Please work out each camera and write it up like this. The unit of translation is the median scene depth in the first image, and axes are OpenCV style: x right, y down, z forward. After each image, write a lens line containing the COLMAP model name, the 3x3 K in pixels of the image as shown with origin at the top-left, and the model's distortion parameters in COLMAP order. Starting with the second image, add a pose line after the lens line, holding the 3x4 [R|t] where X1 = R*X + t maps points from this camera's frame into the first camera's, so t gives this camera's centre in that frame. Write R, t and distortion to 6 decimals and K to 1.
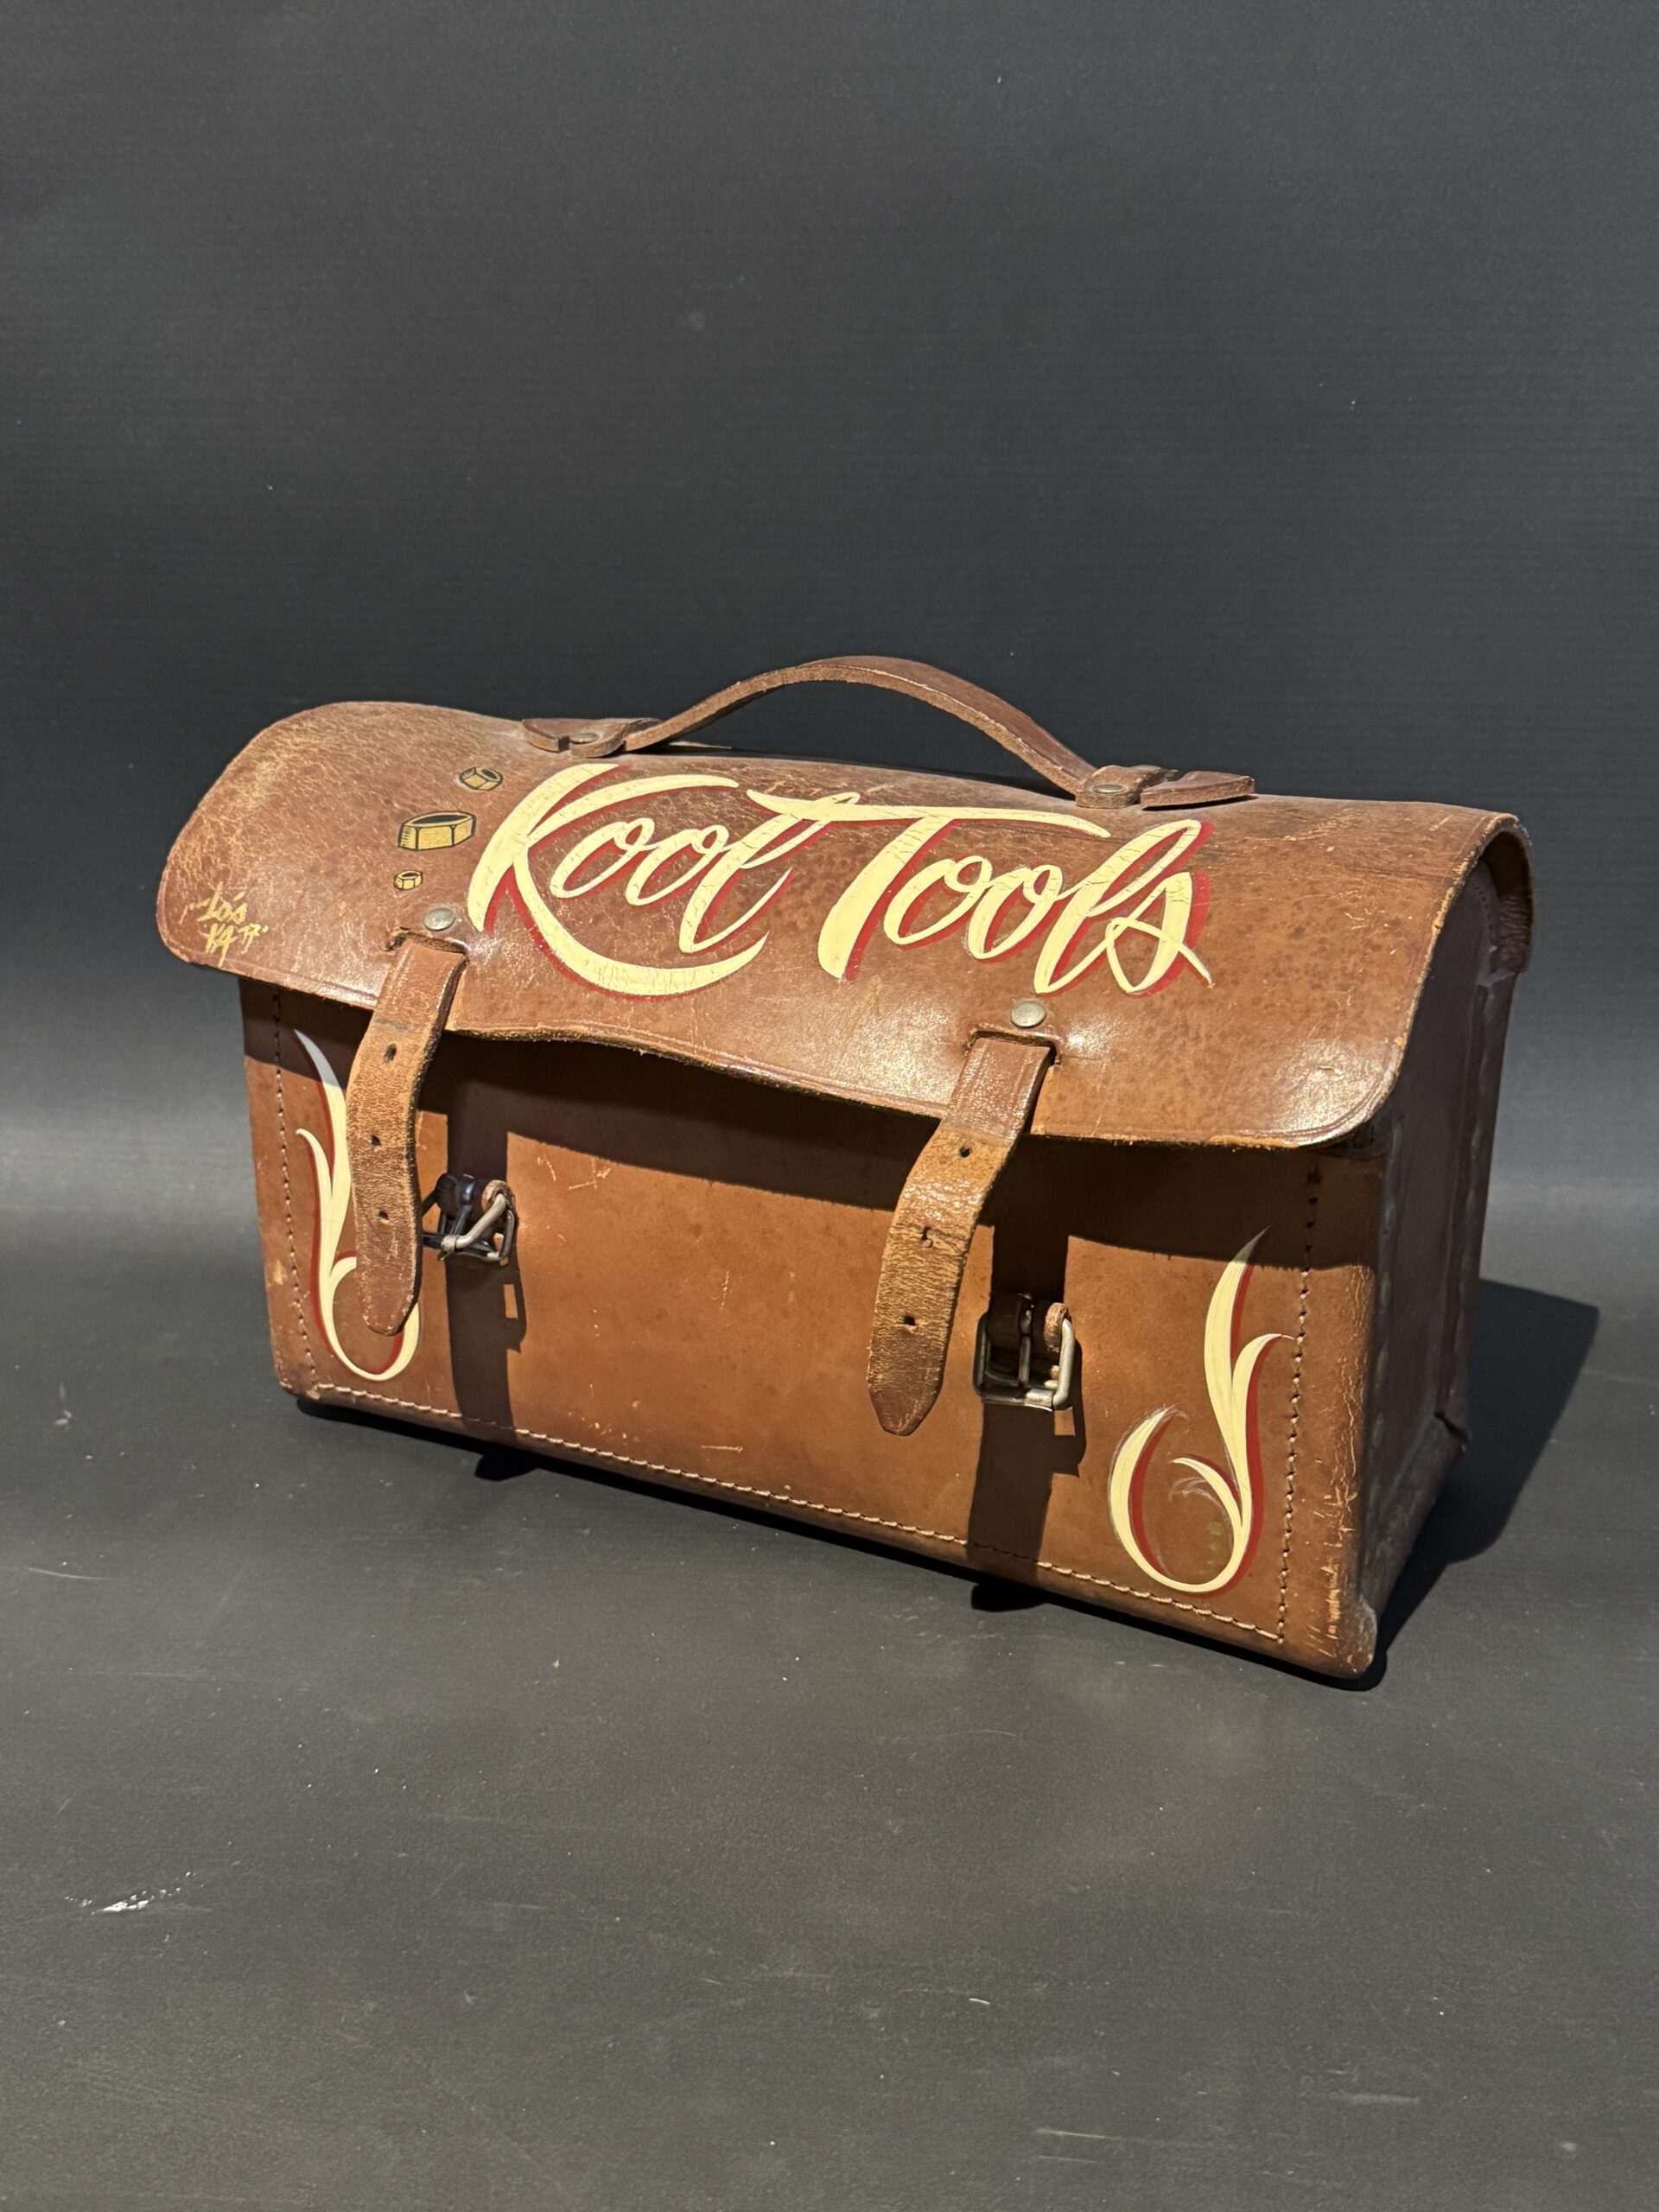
lens RADIAL K [[2390.6, 0, 815.0], [0, 2390.6, 1109.6], [0, 0, 1]] dist [0.186972, 0.000000]
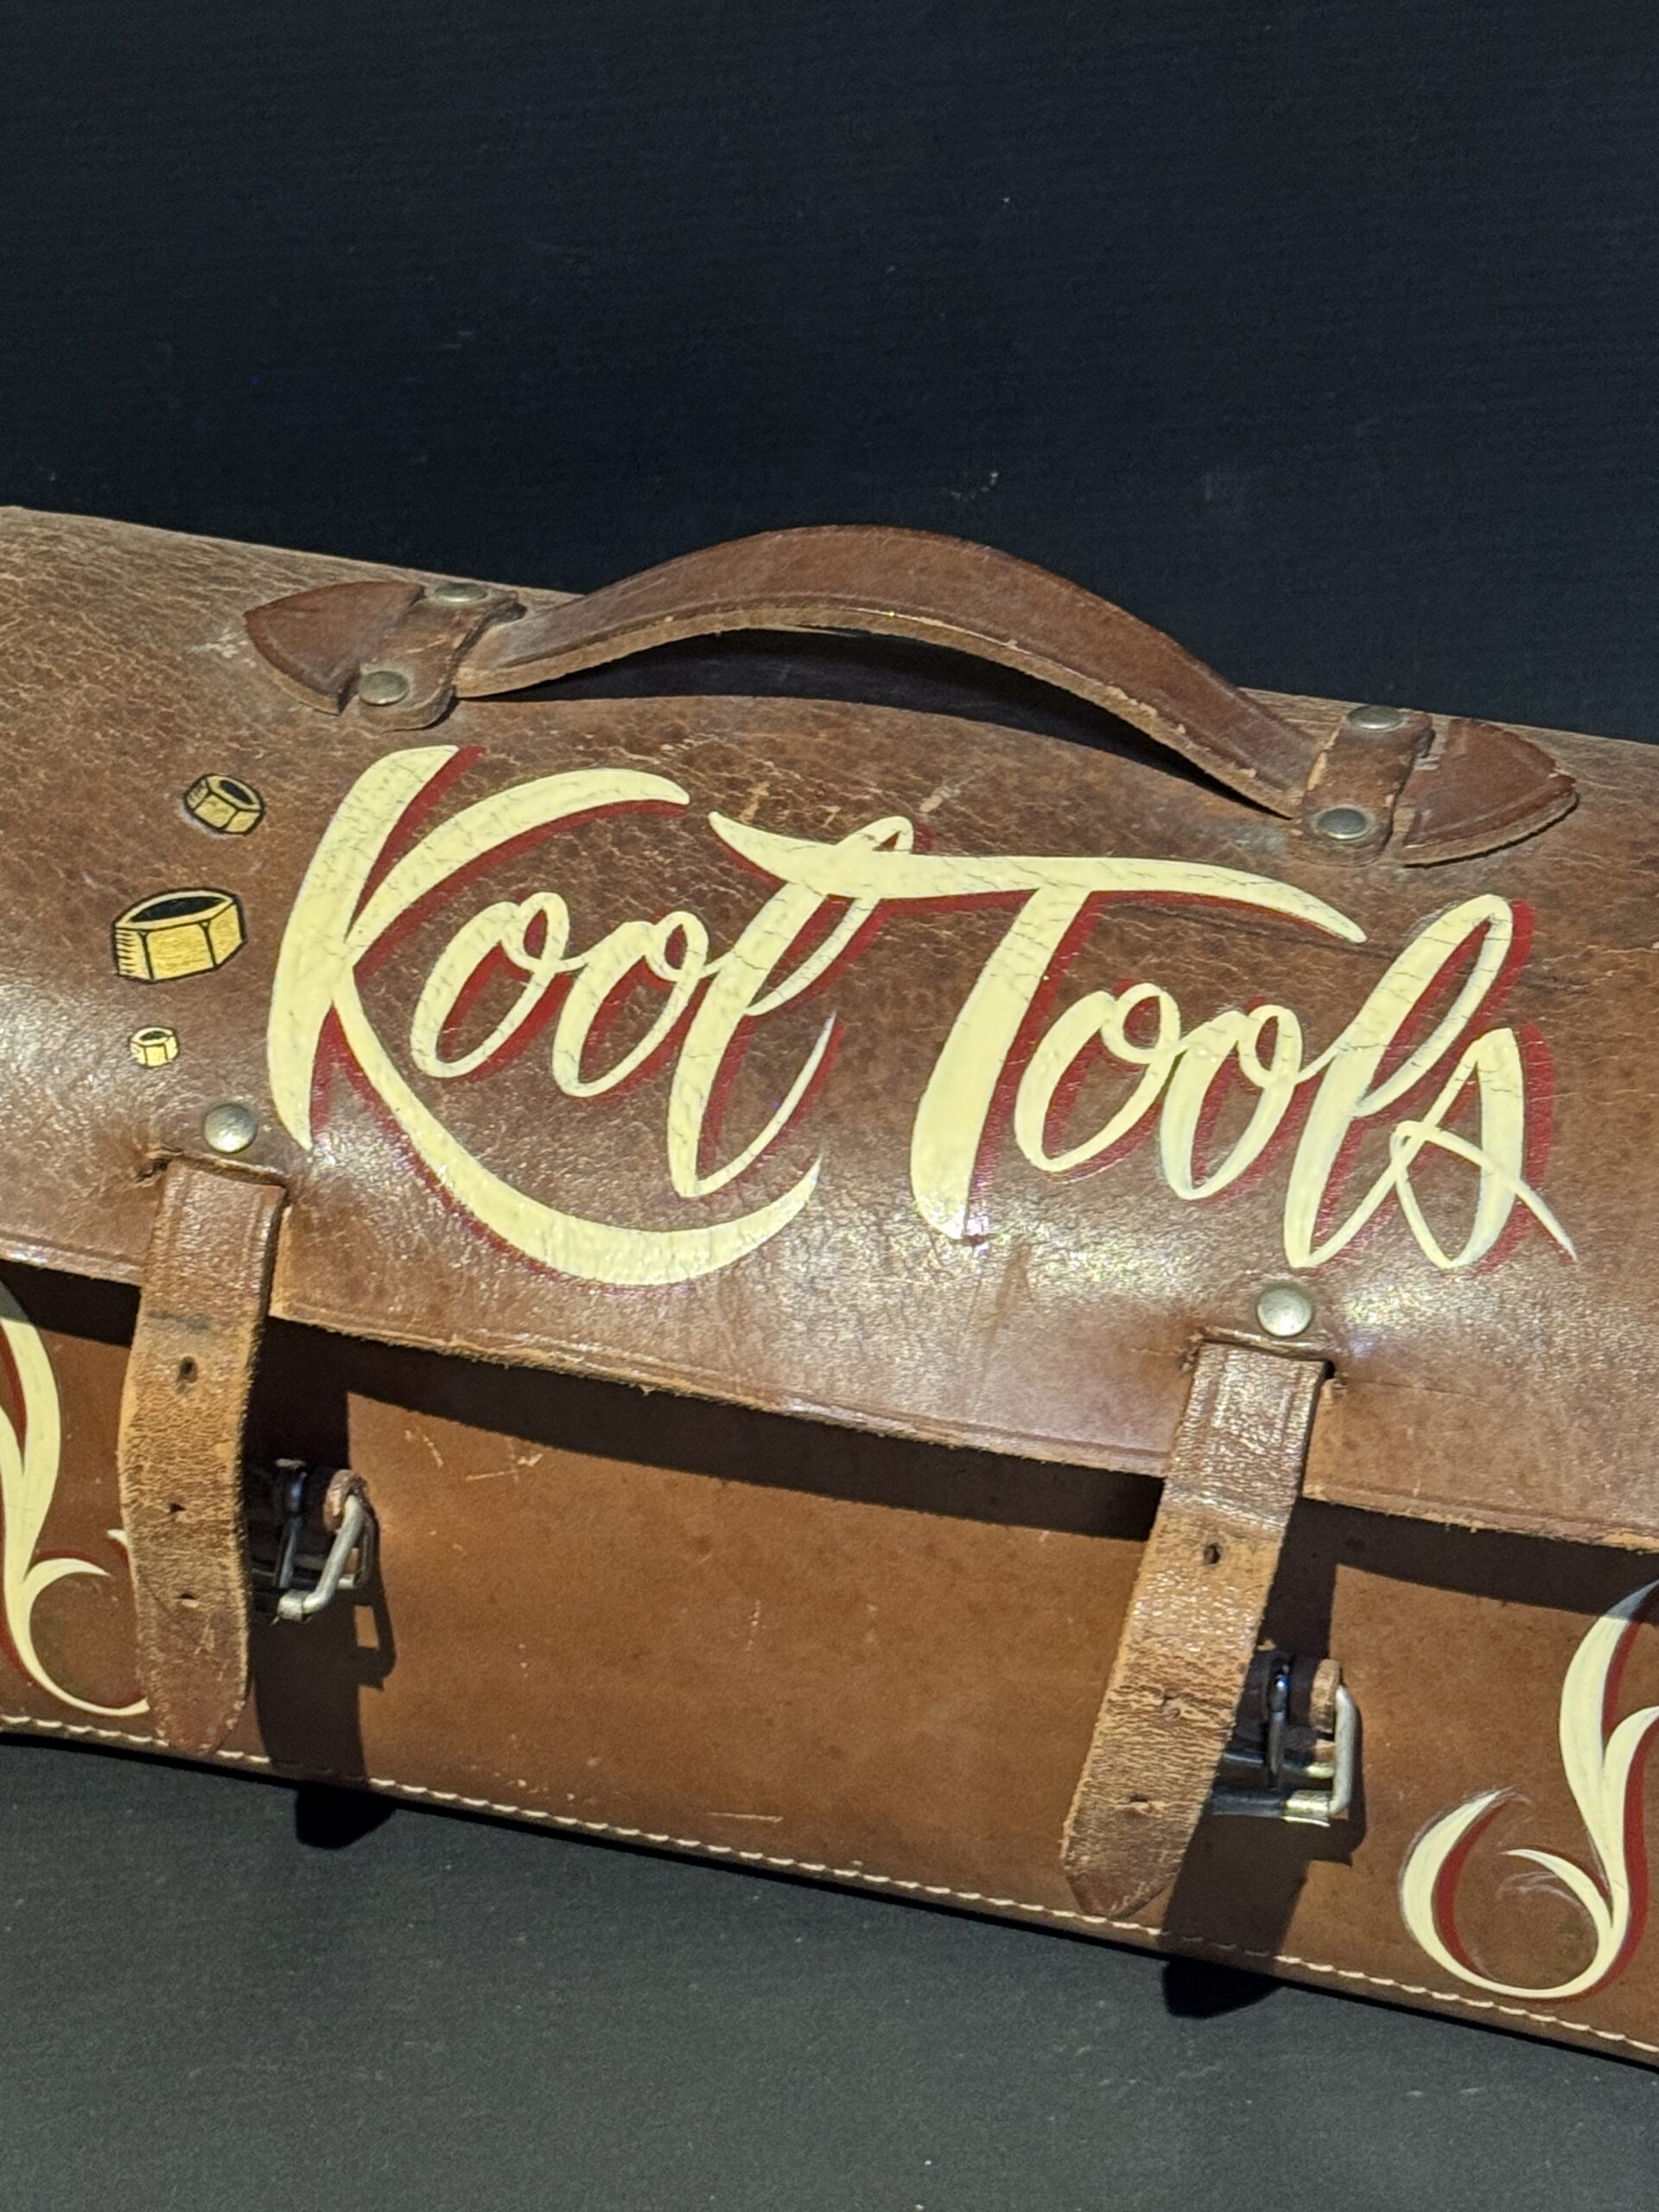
lens RADIAL K [[5120.1, 0, 835.9], [0, 5120.1, 1104.0], [0, 0, 1]] dist [0.167619, 0.000000]
pose [[0.983008, -0.126088, 0.133403, -0.180862], [0.079093, 0.946770, 0.312045, -0.473434], [-0.165647, -0.296191, 0.940655, -0.203660]]
